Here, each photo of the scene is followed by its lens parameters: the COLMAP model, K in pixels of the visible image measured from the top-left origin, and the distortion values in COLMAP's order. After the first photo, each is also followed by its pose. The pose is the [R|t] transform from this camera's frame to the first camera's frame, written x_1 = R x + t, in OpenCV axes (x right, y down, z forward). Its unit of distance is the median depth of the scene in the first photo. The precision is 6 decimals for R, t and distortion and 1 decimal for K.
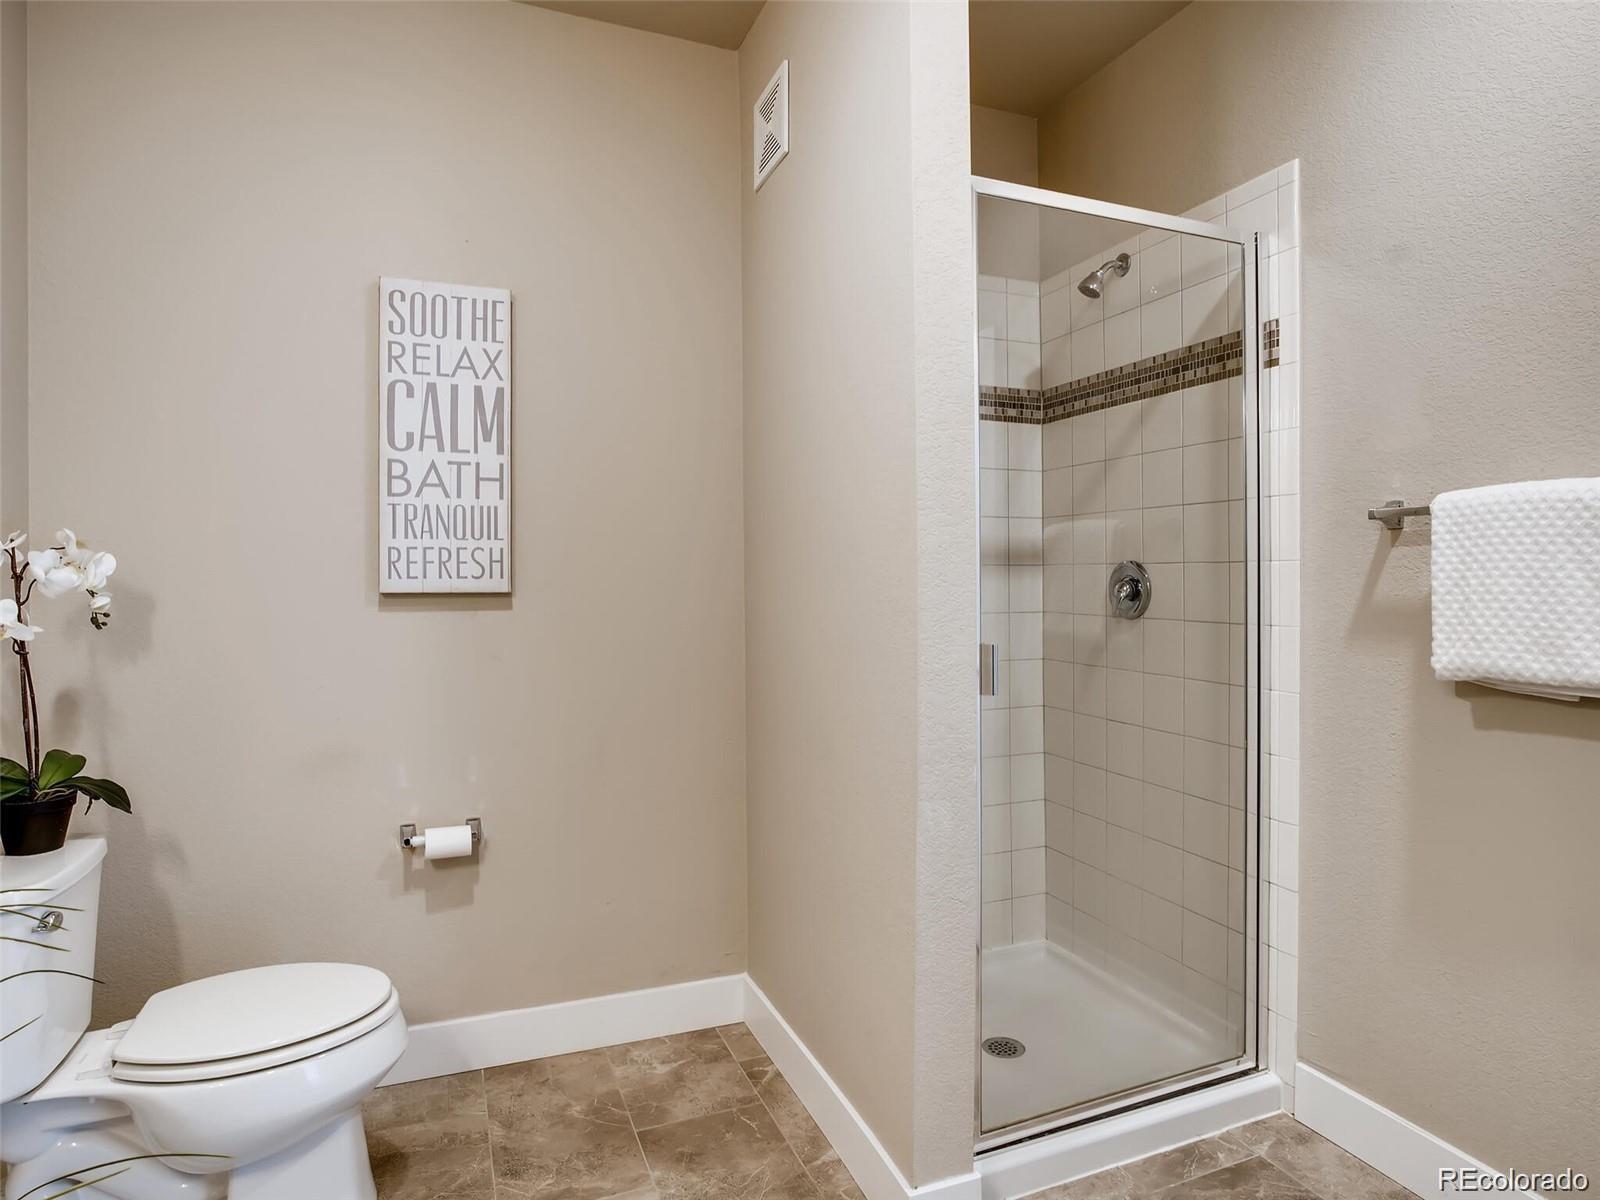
lens RADIAL K [[926.6, 0, 802.3], [0, 926.6, 586.1], [0, 0, 1]] dist [-0.019432, 0.006638]
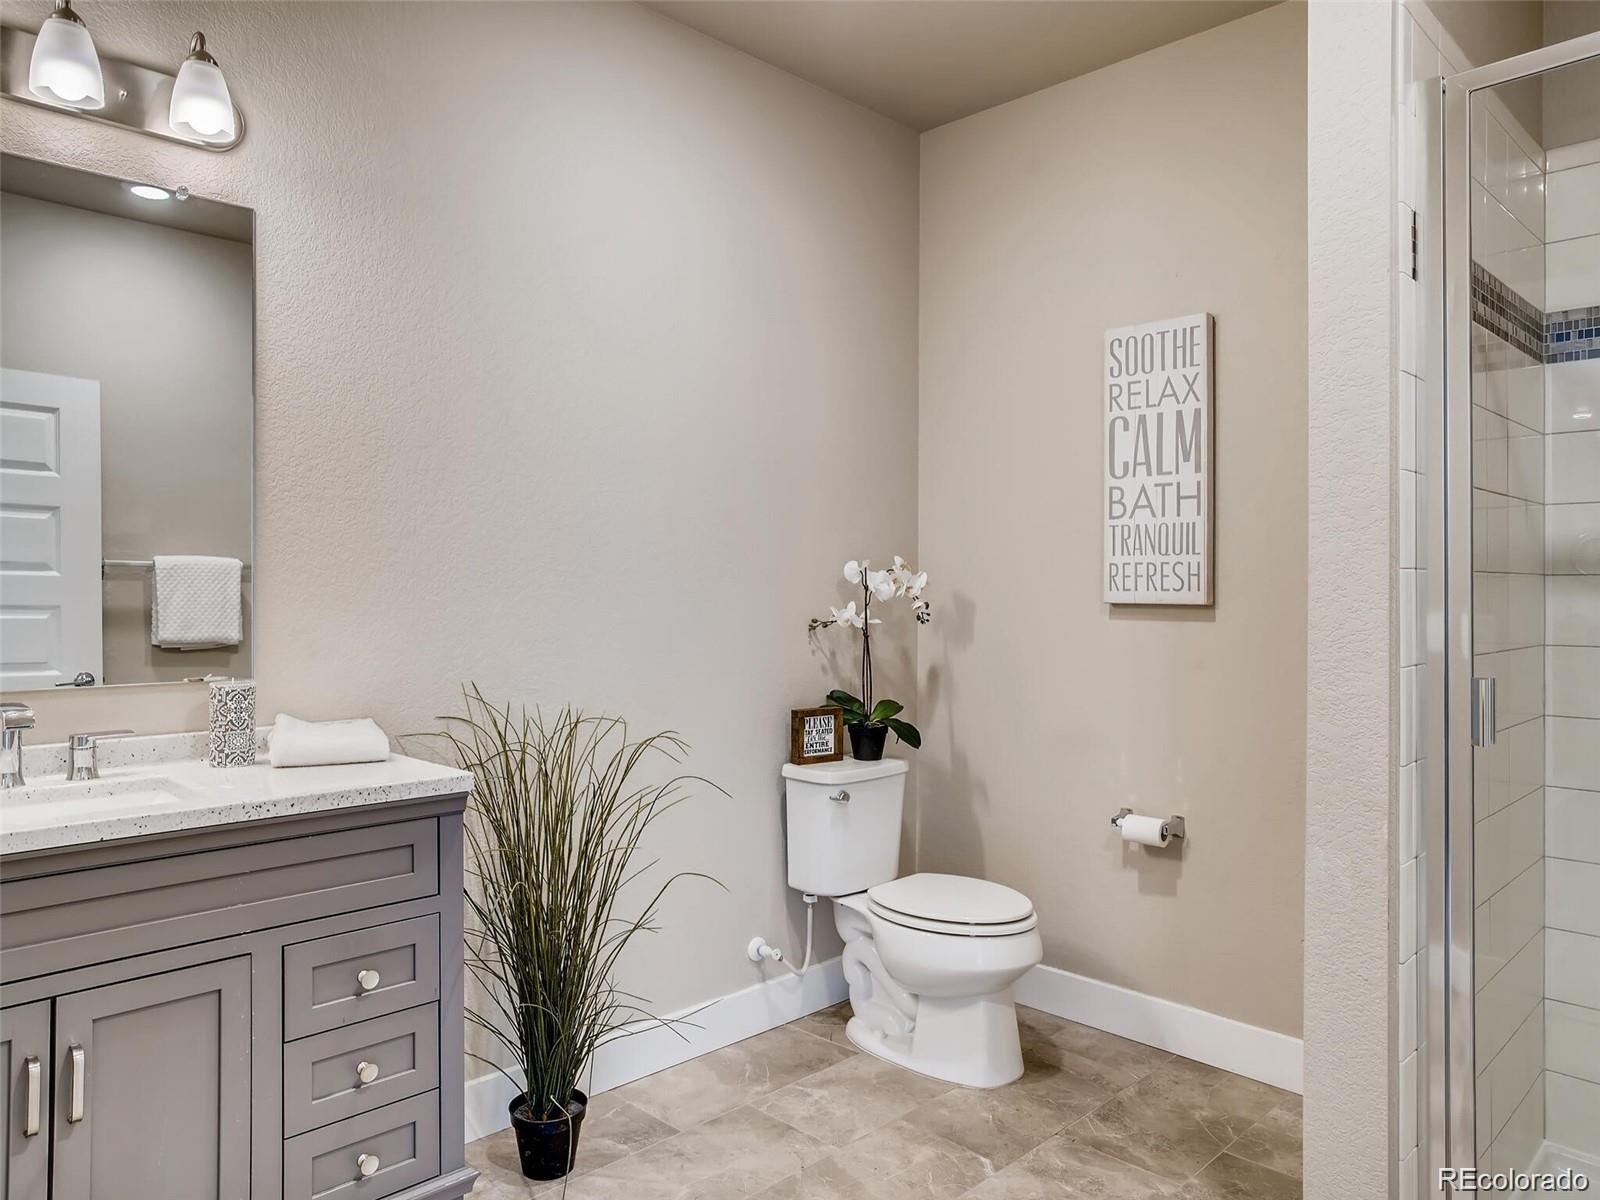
lens RADIAL K [[1113.0, 0, 795.9], [0, 1113.0, 595.6], [0, 0, 1]] dist [0.006717, 0.008864]
pose [[0.390314, 0.010567, -0.920621, 0.671472], [-0.011706, 0.999910, 0.006514, -0.006449], [0.920607, 0.008234, 0.390402, 0.093879]]
